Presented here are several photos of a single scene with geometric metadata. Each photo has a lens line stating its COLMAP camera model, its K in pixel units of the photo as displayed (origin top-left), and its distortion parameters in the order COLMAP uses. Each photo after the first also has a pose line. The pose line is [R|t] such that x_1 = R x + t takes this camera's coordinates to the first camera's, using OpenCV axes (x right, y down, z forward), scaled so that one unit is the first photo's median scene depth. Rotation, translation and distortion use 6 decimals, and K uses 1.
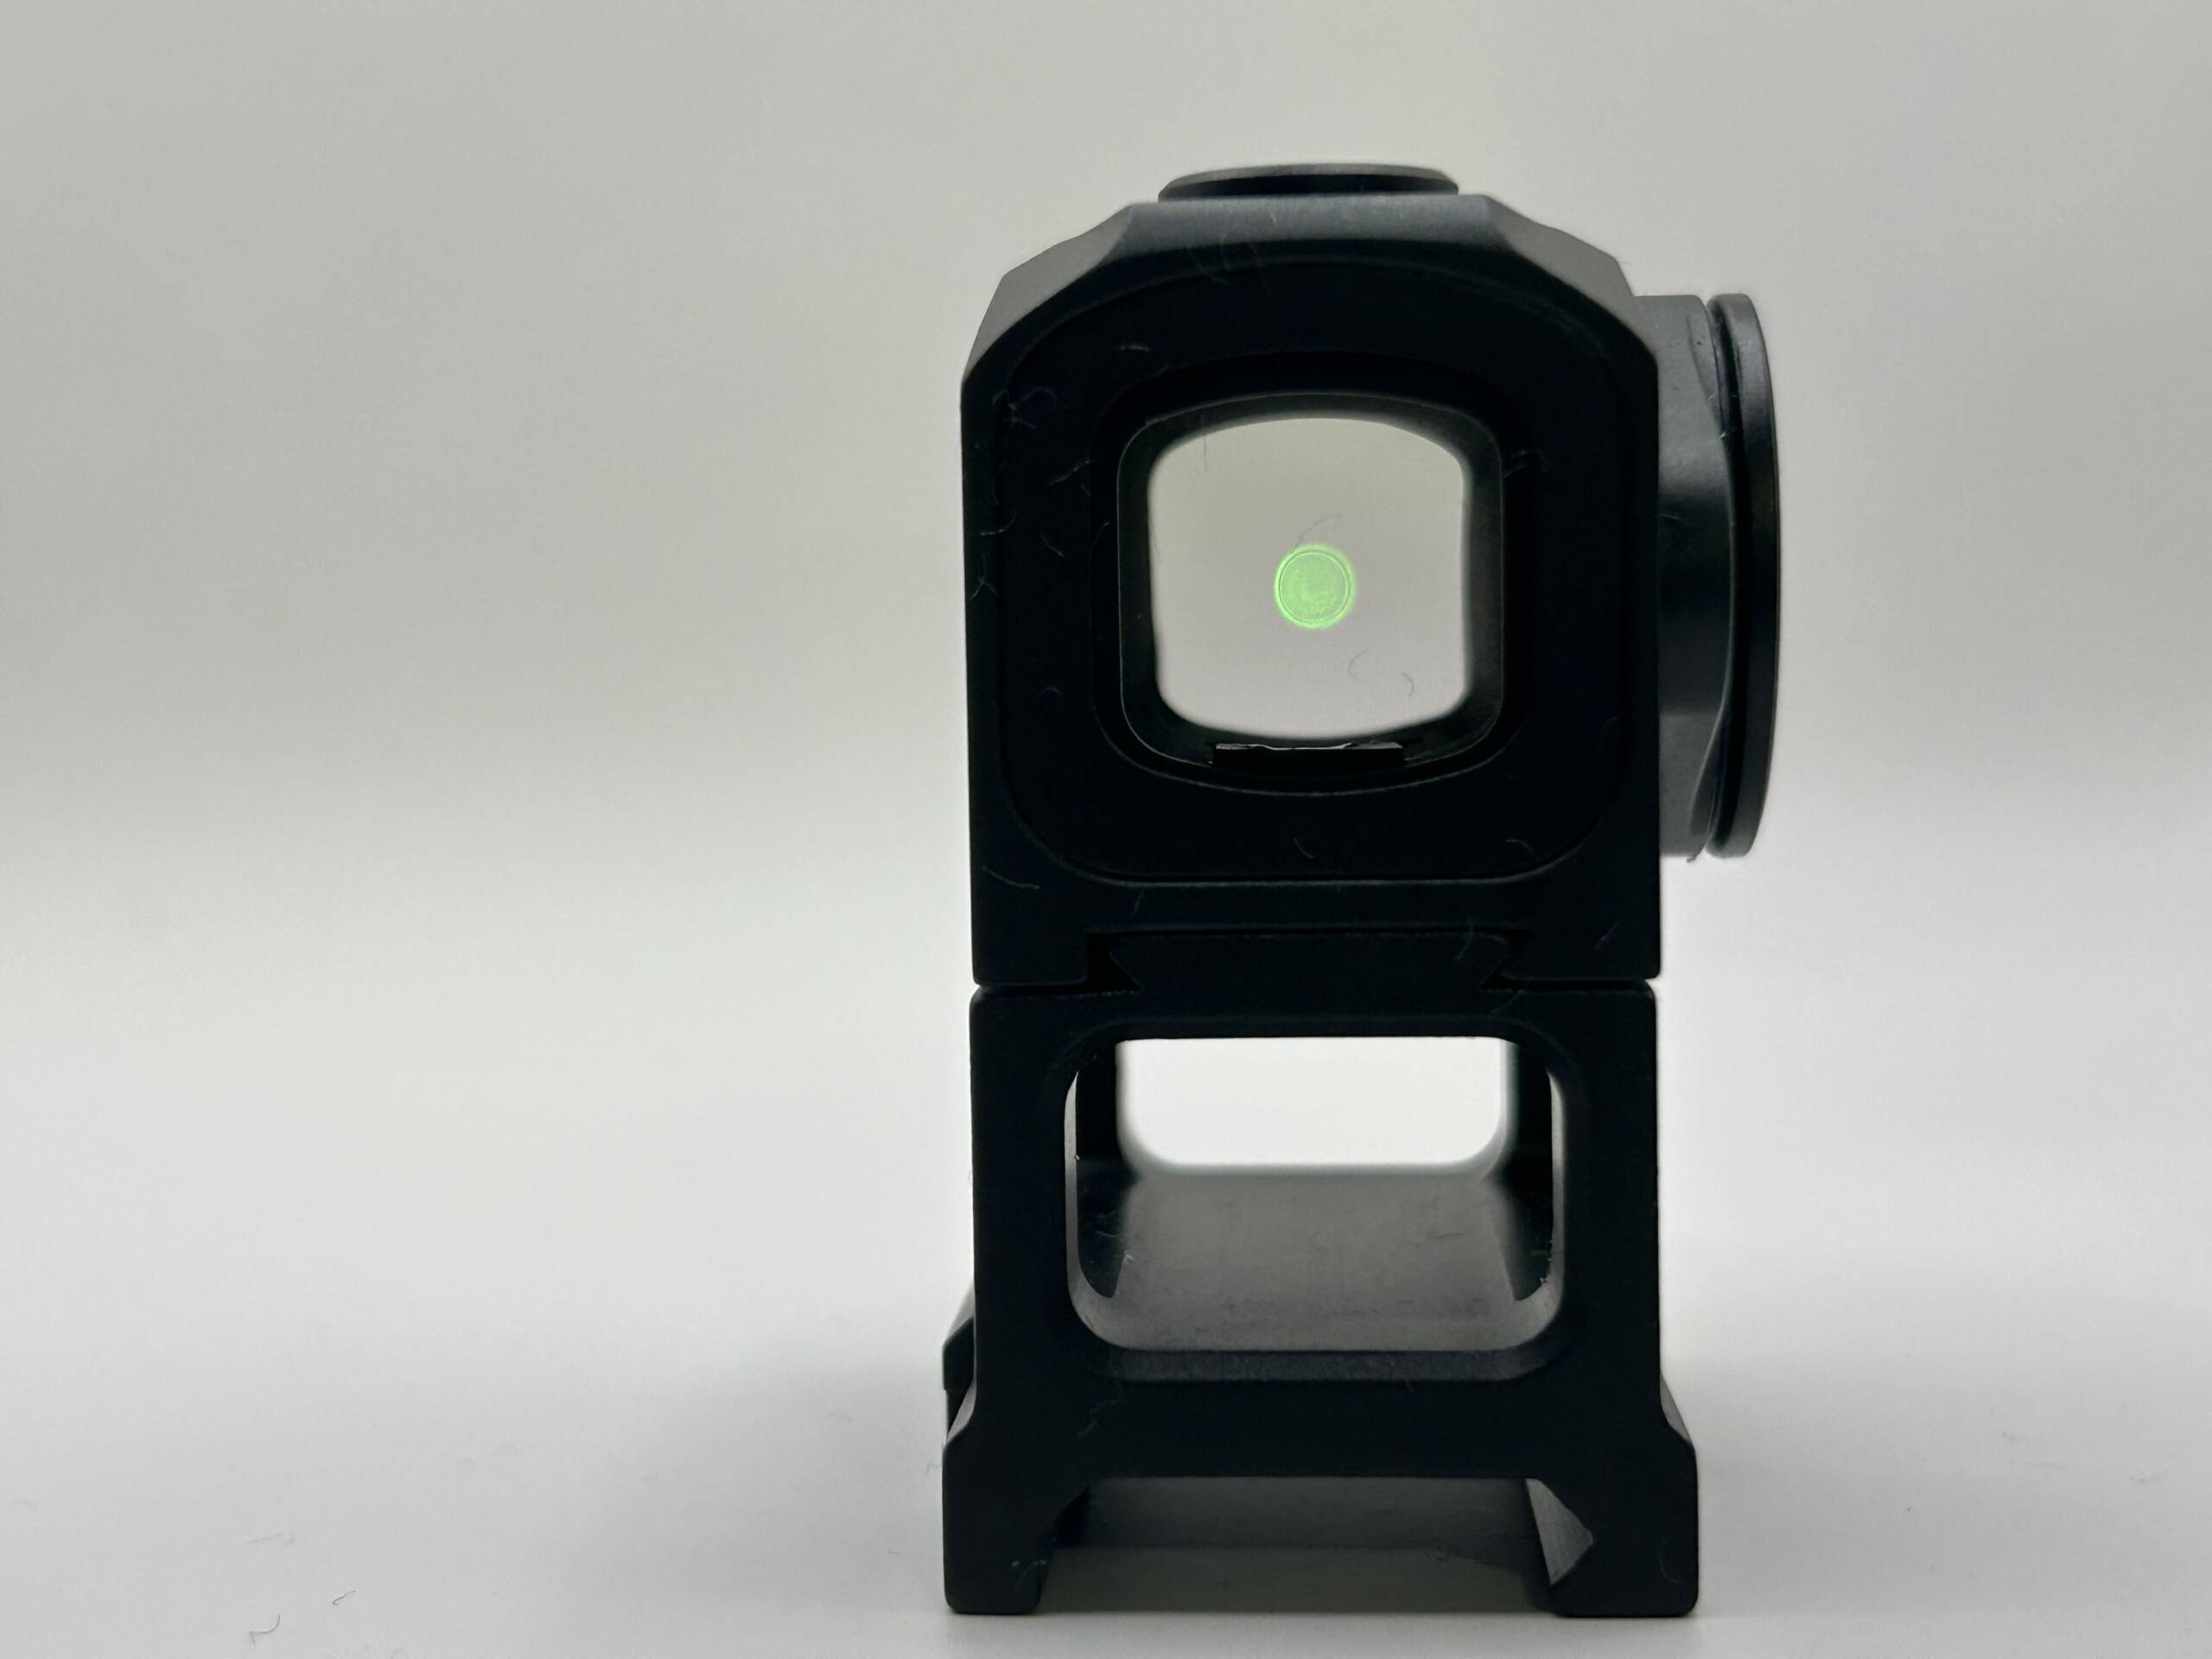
lens RADIAL K [[3330.9, 0, 1107.8], [0, 3330.9, 839.8], [0, 0, 1]] dist [0.189146, 0.000000]
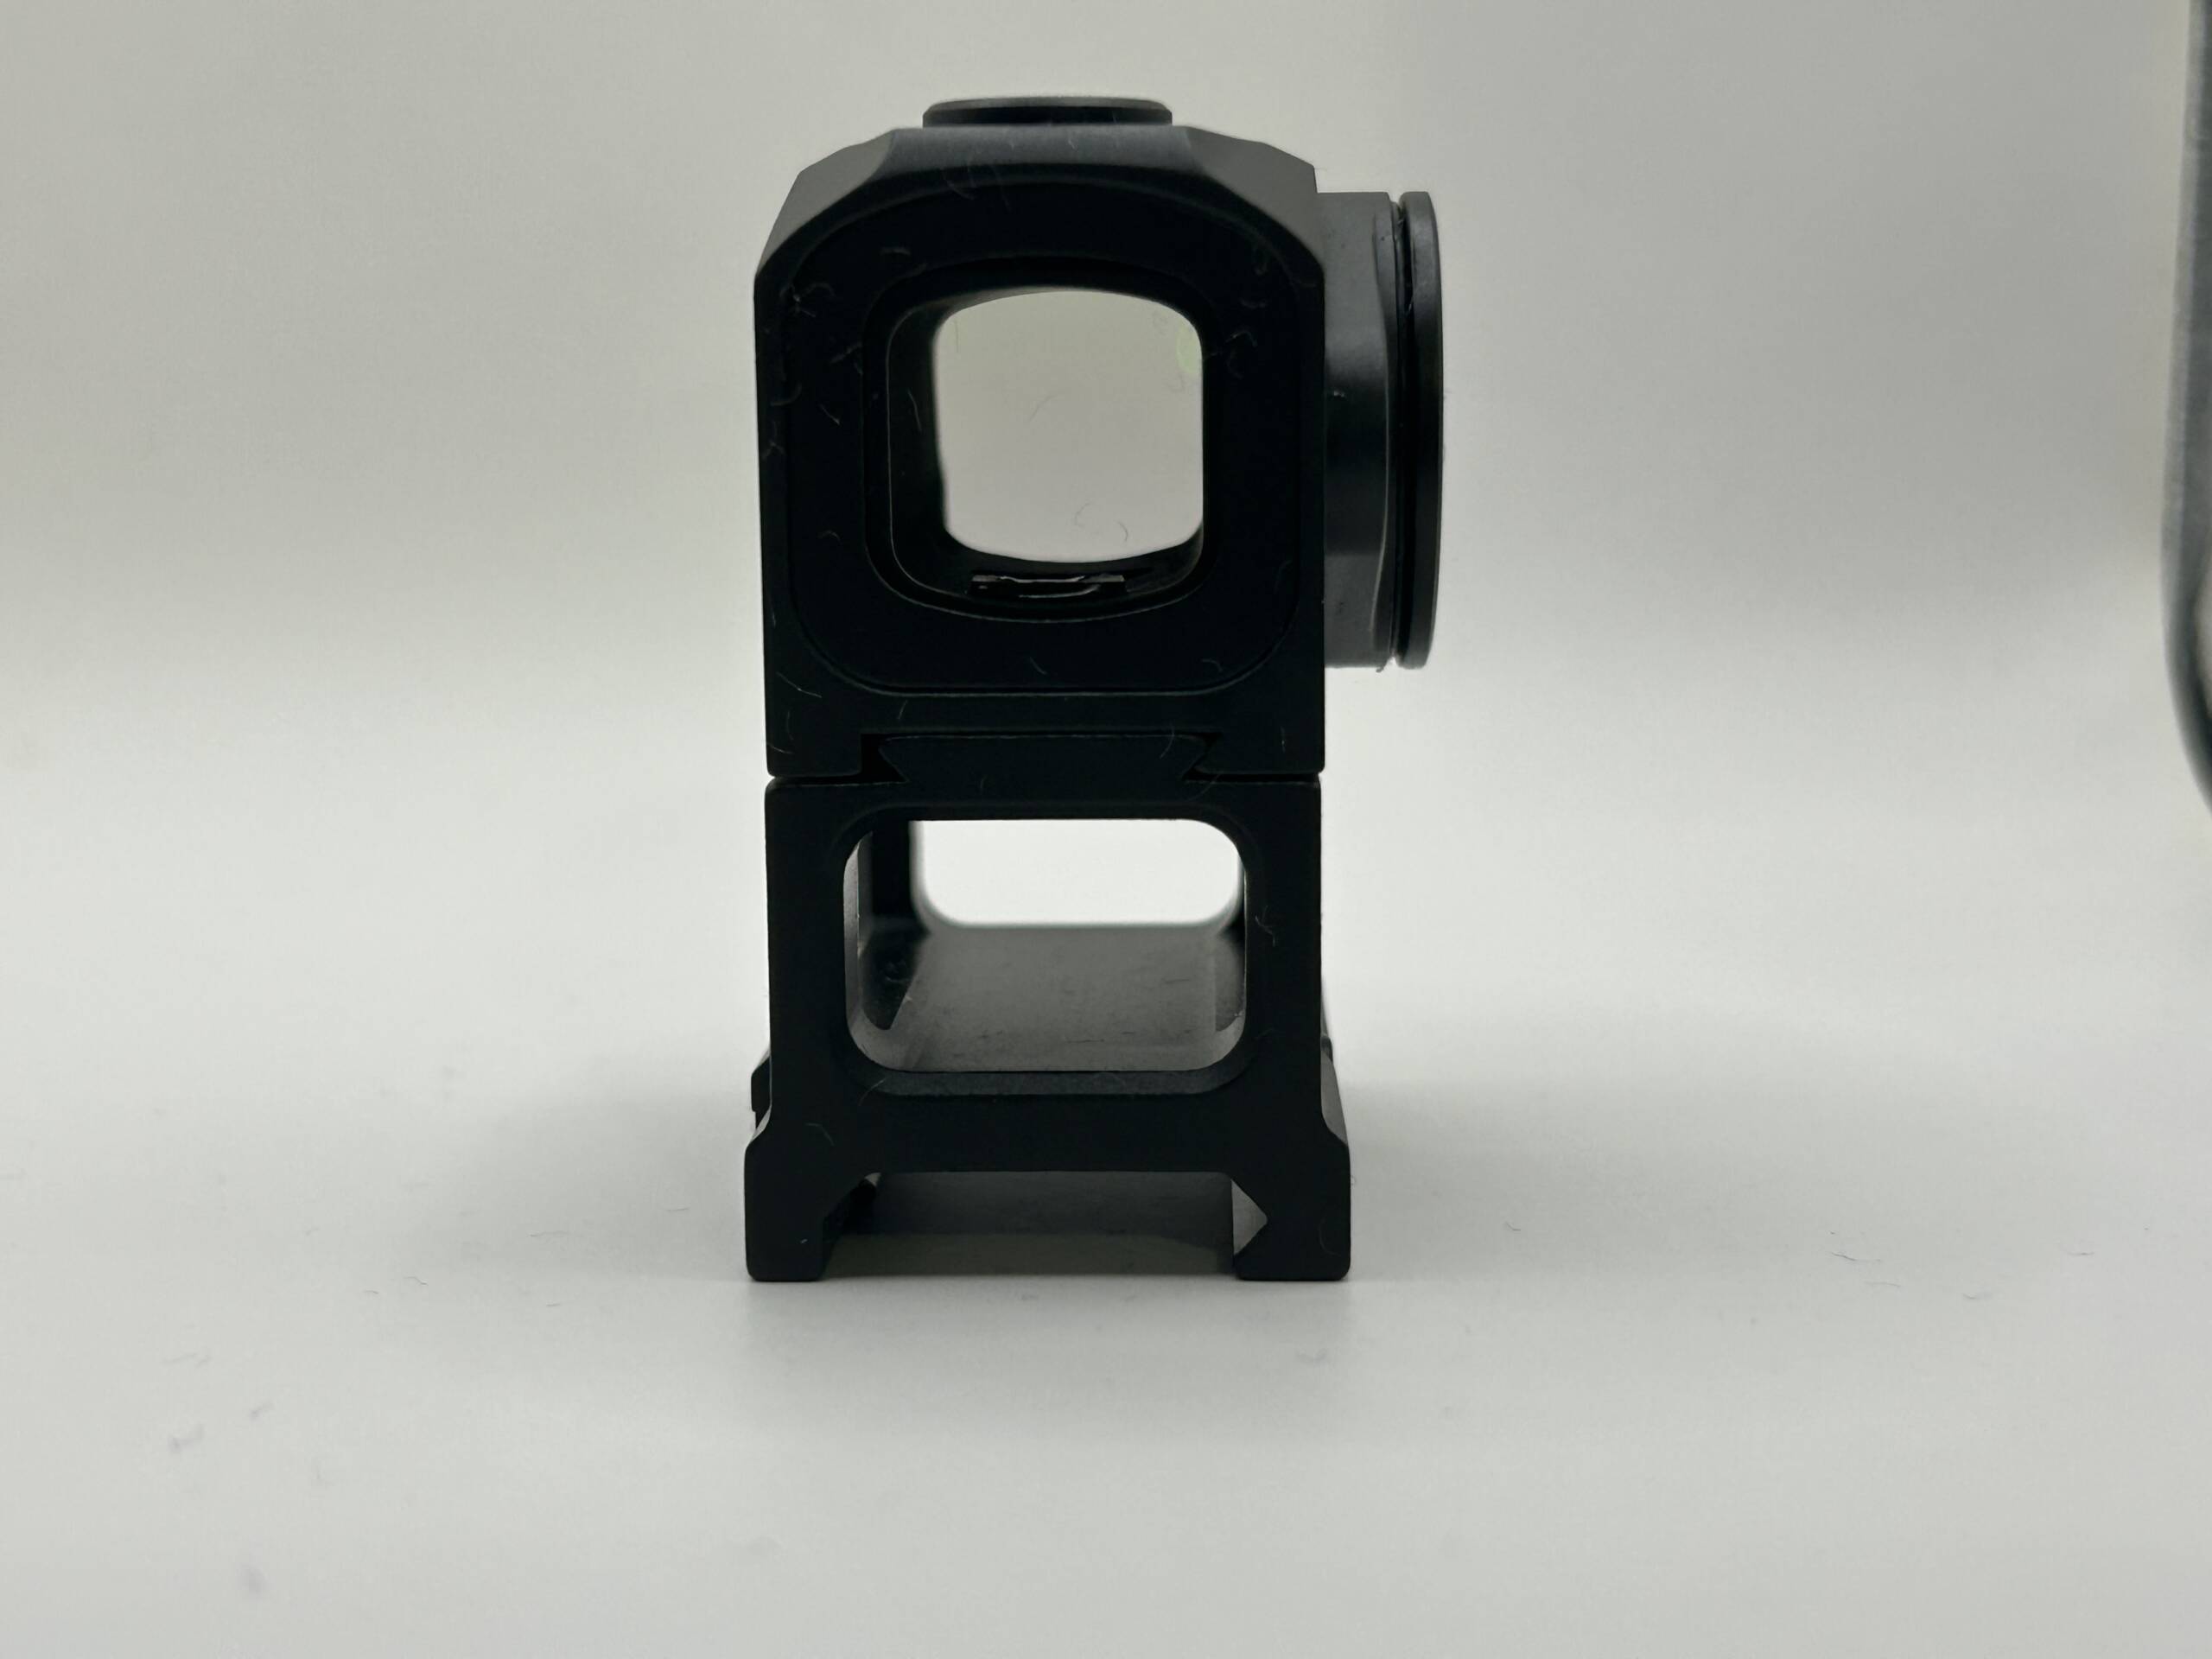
lens RADIAL K [[3330.9, 0, 1105.2], [0, 3330.9, 823.2], [0, 0, 1]] dist [0.189146, 0.000000]
pose [[0.999573, 0.003069, 0.029072, 0.047484], [-0.005009, 0.997748, 0.066891, -0.021249], [-0.028801, -0.067008, 0.997337, -0.222684]]
